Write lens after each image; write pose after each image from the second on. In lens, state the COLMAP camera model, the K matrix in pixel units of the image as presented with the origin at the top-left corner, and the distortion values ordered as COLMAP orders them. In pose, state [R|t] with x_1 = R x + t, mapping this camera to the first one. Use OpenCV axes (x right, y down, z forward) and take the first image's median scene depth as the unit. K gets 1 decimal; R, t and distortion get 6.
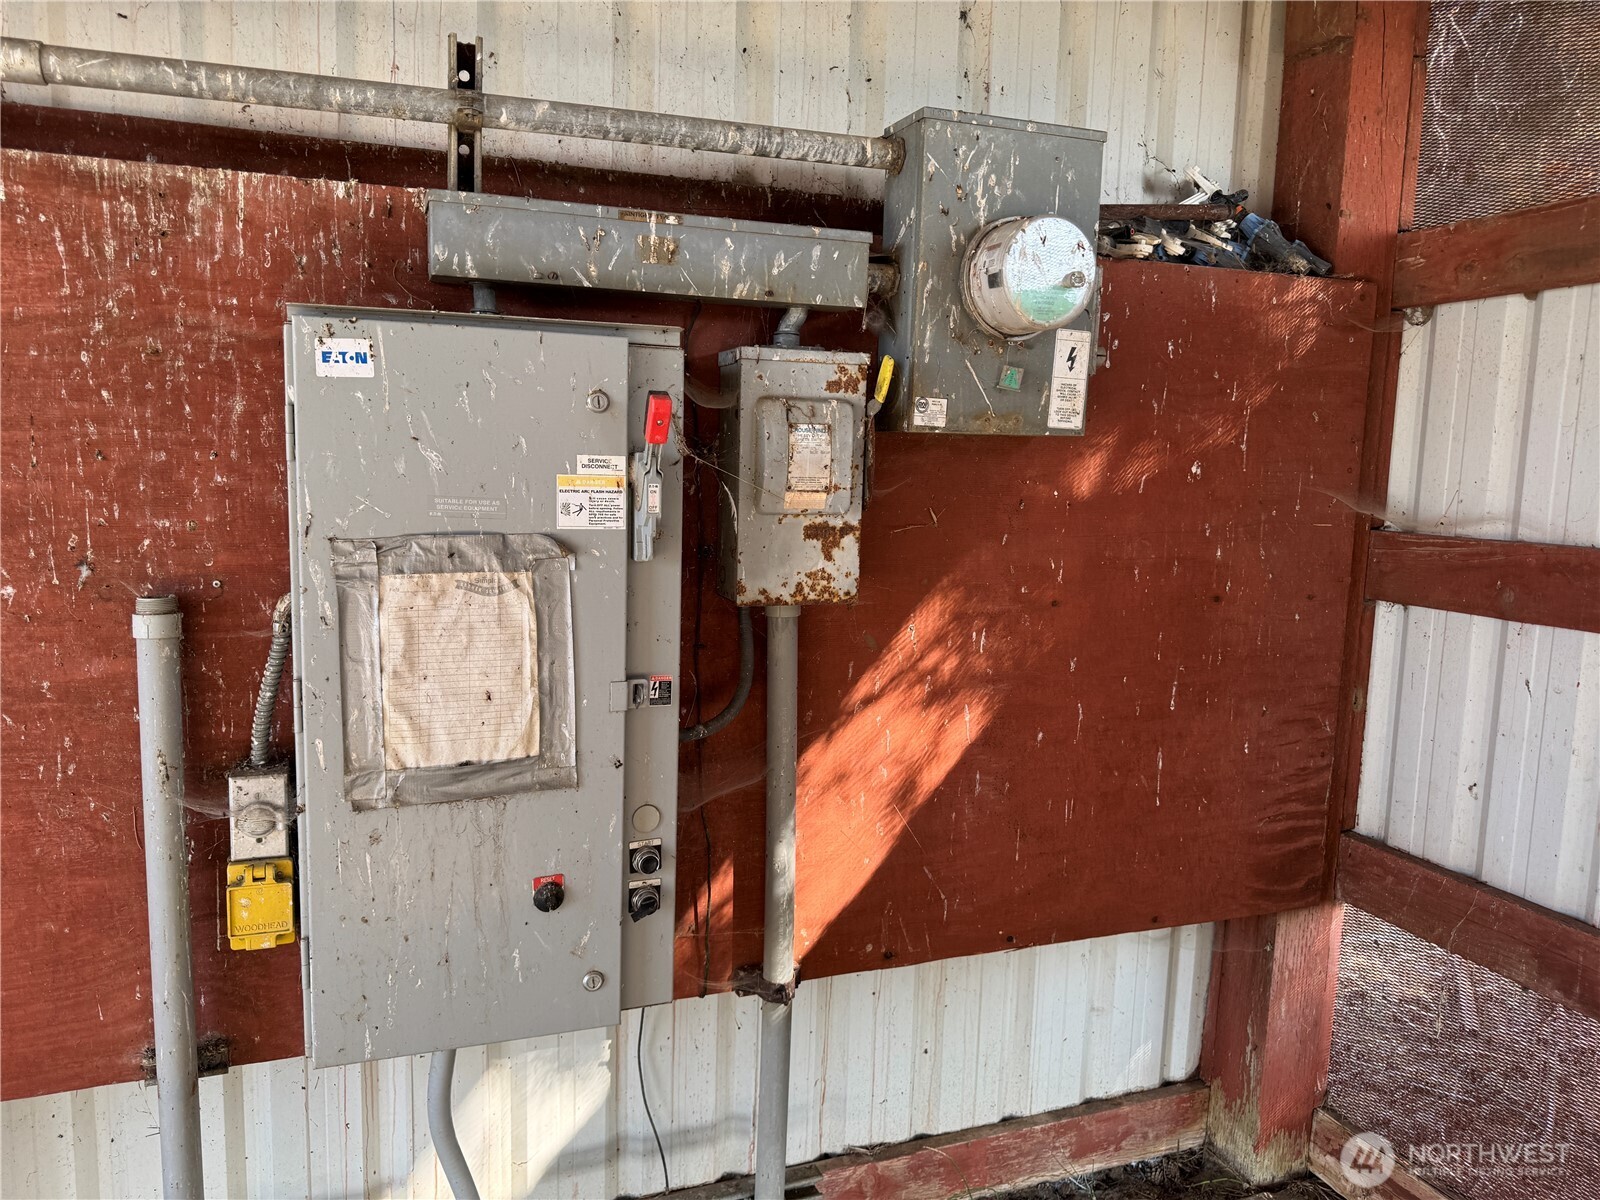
lens RADIAL K [[1156.7, 0, 800.0], [0, 1156.7, 600.0], [0, 0, 1]] dist [0.030718, -0.005253]
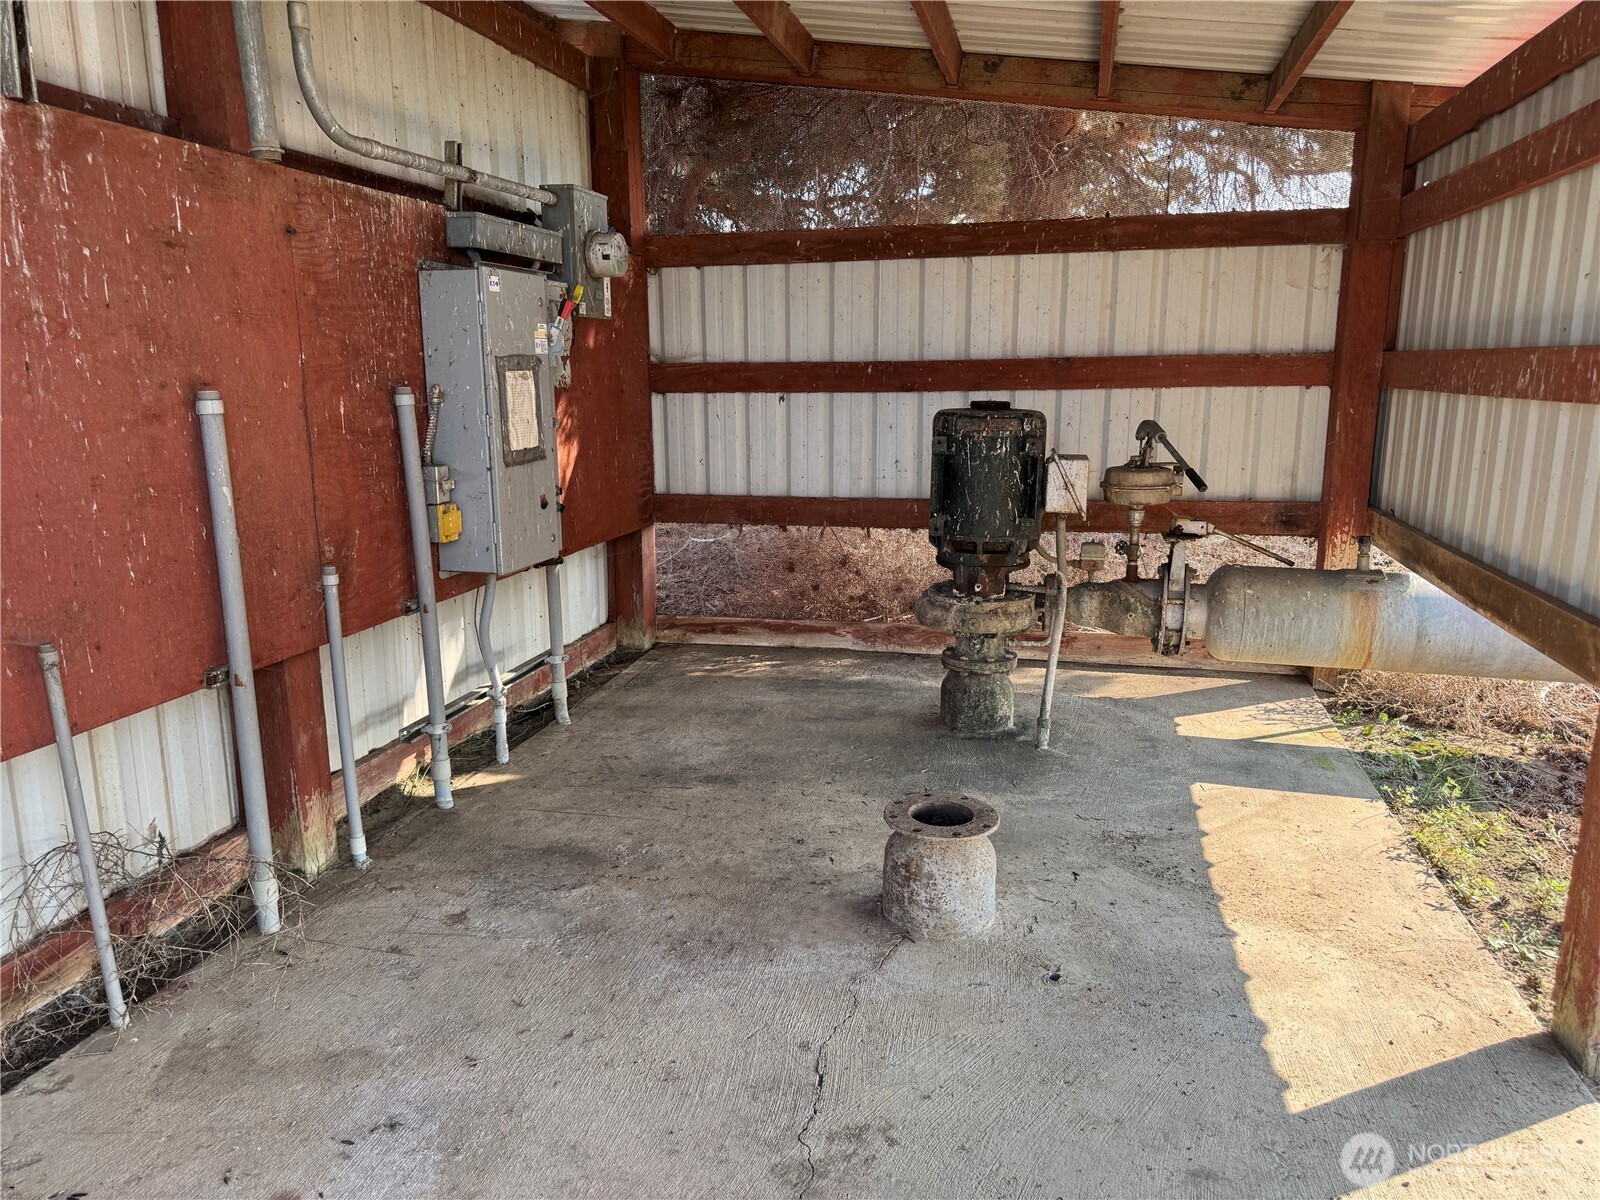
lens RADIAL K [[1156.7, 0, 800.0], [0, 1156.7, 600.0], [0, 0, 1]] dist [0.030718, -0.005253]
pose [[0.564526, -0.187507, 0.803835, -1.750380], [0.120732, 0.982140, 0.144310, 0.148000], [-0.816538, 0.015582, 0.577082, -0.800544]]
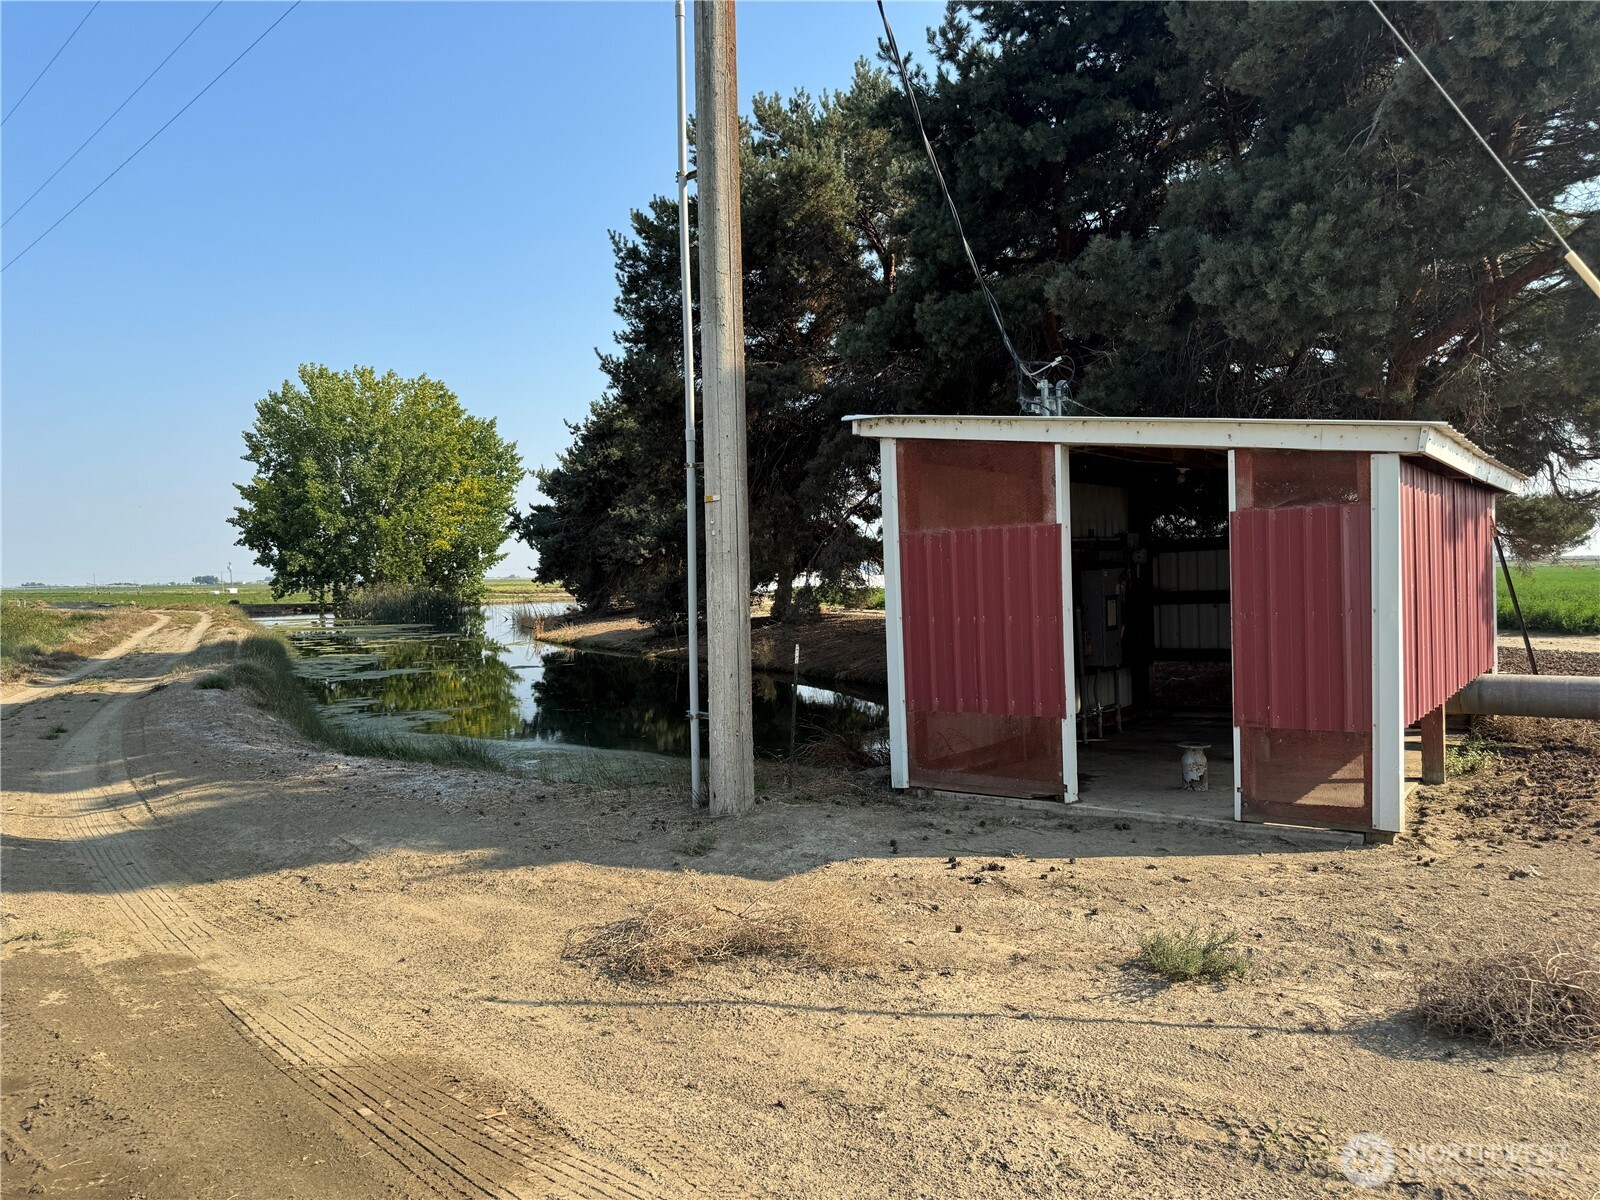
lens RADIAL K [[1156.7, 0, 800.0], [0, 1156.7, 600.0], [0, 0, 1]] dist [0.030718, -0.005253]
pose [[0.843463, -0.057819, 0.534066, -5.222643], [0.119281, 0.989530, -0.081255, 0.299310], [-0.523776, 0.132240, 0.841529, -3.729113]]
